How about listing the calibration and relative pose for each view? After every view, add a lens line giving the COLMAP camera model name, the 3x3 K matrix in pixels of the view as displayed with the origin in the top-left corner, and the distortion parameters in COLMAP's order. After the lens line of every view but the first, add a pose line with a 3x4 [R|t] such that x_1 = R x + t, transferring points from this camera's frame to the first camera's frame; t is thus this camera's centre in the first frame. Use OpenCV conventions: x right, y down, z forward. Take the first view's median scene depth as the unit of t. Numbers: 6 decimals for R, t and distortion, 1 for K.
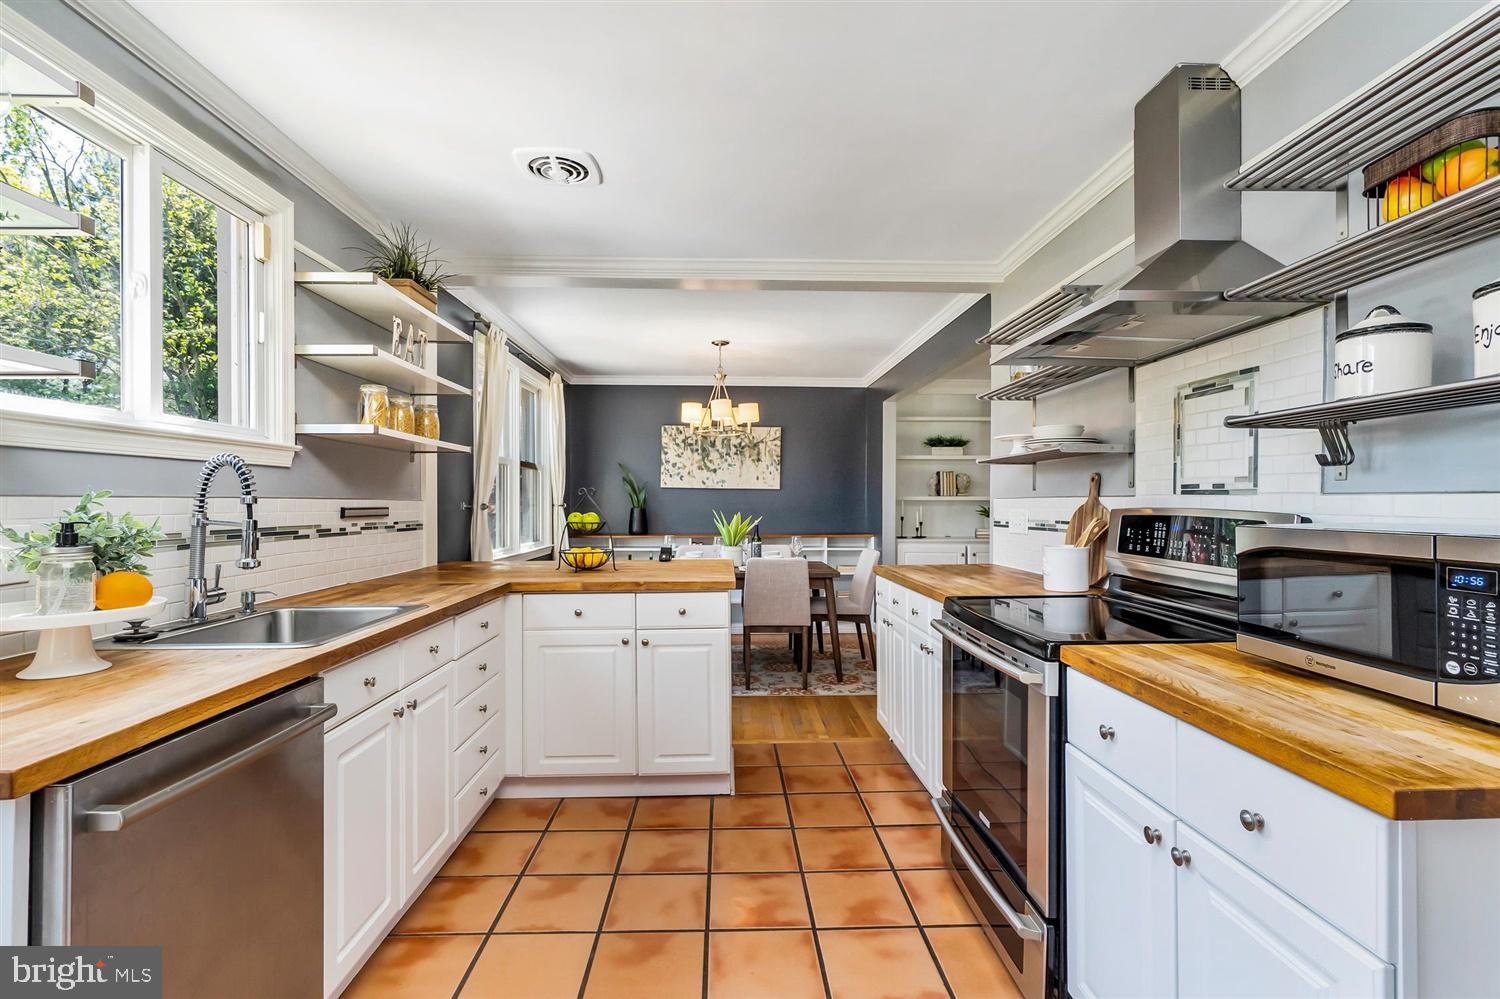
lens RADIAL K [[690.3, 0, 743.2], [0, 690.3, 499.6], [0, 0, 1]] dist [-0.001610, -0.000434]
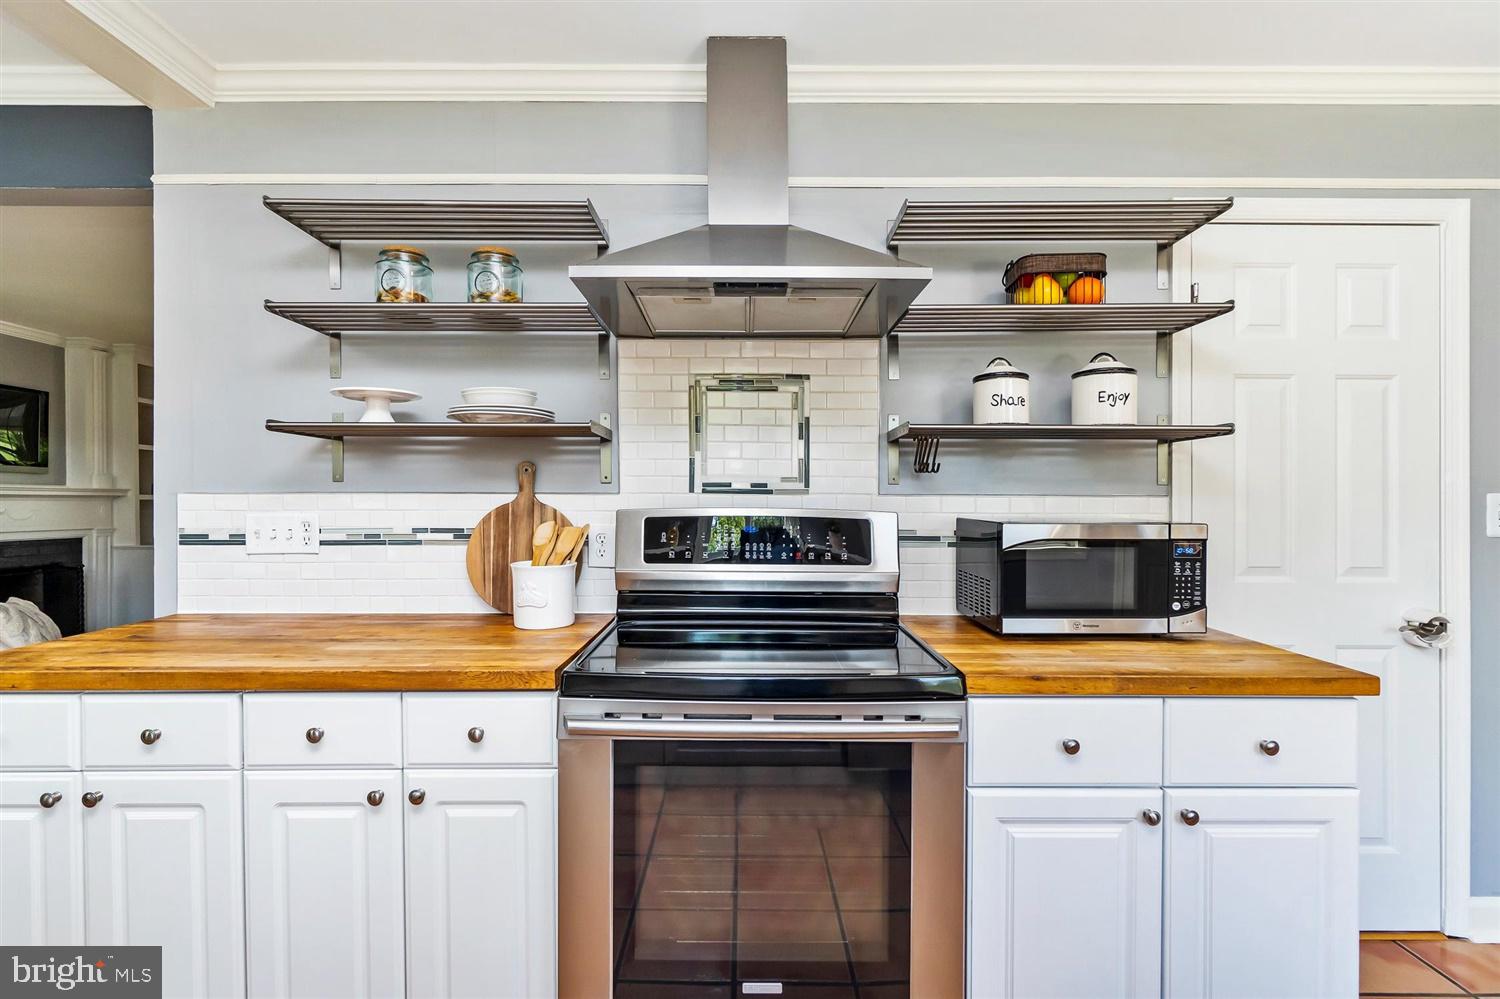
lens RADIAL K [[674.1, 0, 745.2], [0, 674.1, 505.8], [0, 0, 1]] dist [0.000662, 0.000034]
pose [[0.025185, -0.004715, 0.999672, -0.194727], [-0.006344, 0.999968, 0.004876, 0.003449], [-0.999663, -0.006464, 0.025155, 0.685910]]
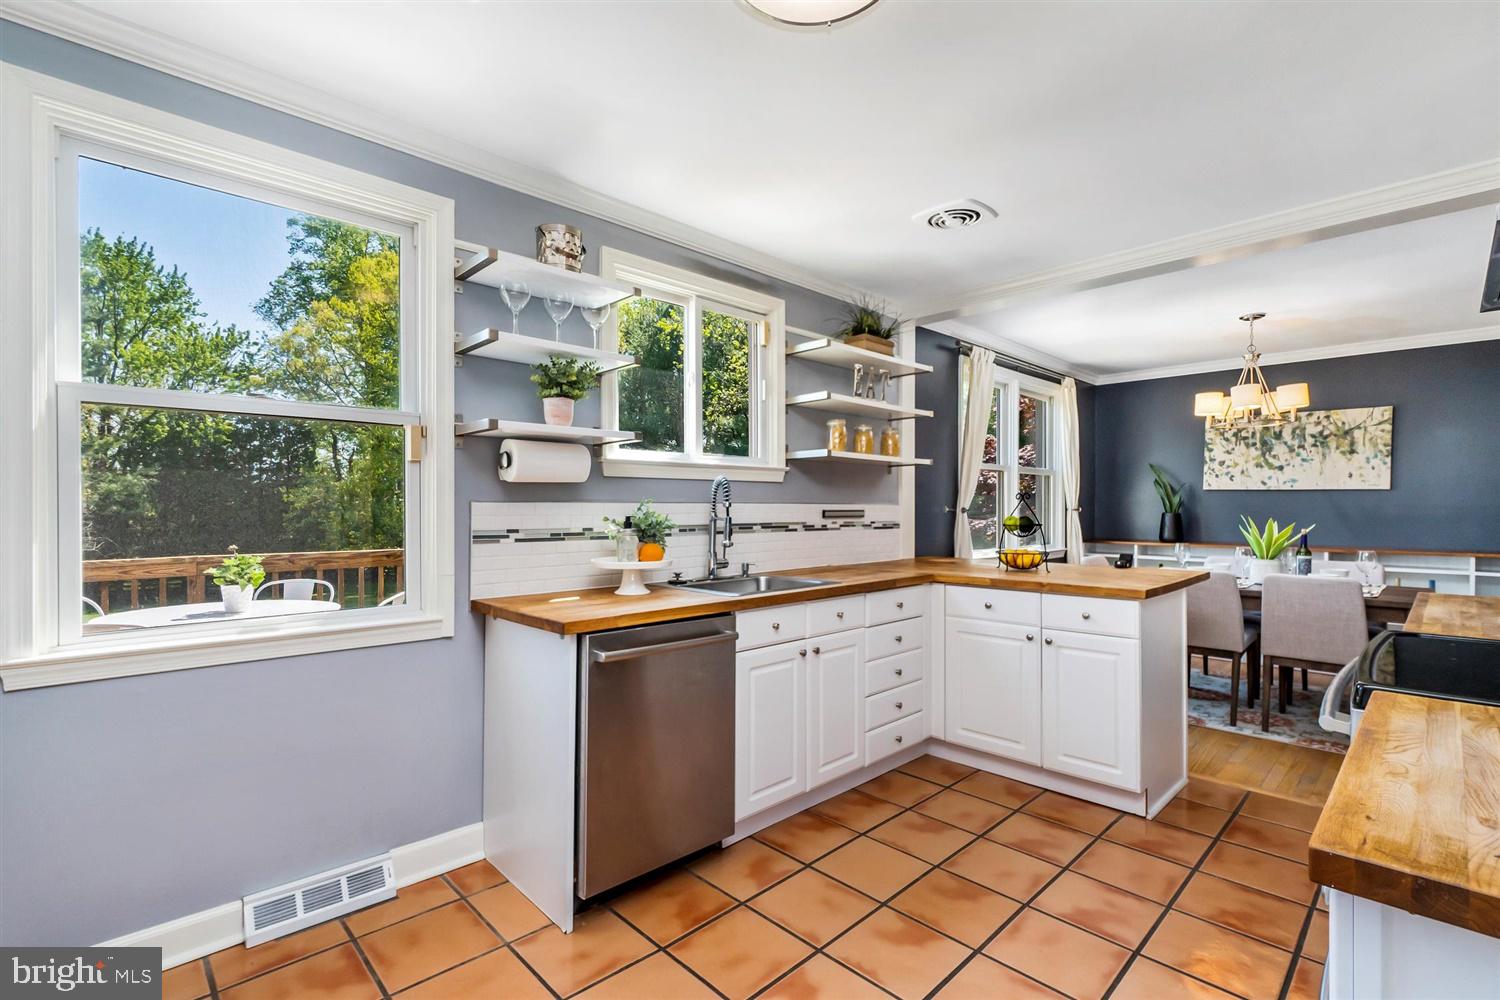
lens RADIAL K [[674.1, 0, 745.2], [0, 674.1, 506.3], [0, 0, 1]] dist [0.000662, 0.000034]
pose [[0.673125, 0.000342, -0.739528, 0.300698], [0.002316, 0.999994, 0.002571, 0.000339], [0.739525, -0.003443, 0.673120, -0.019340]]
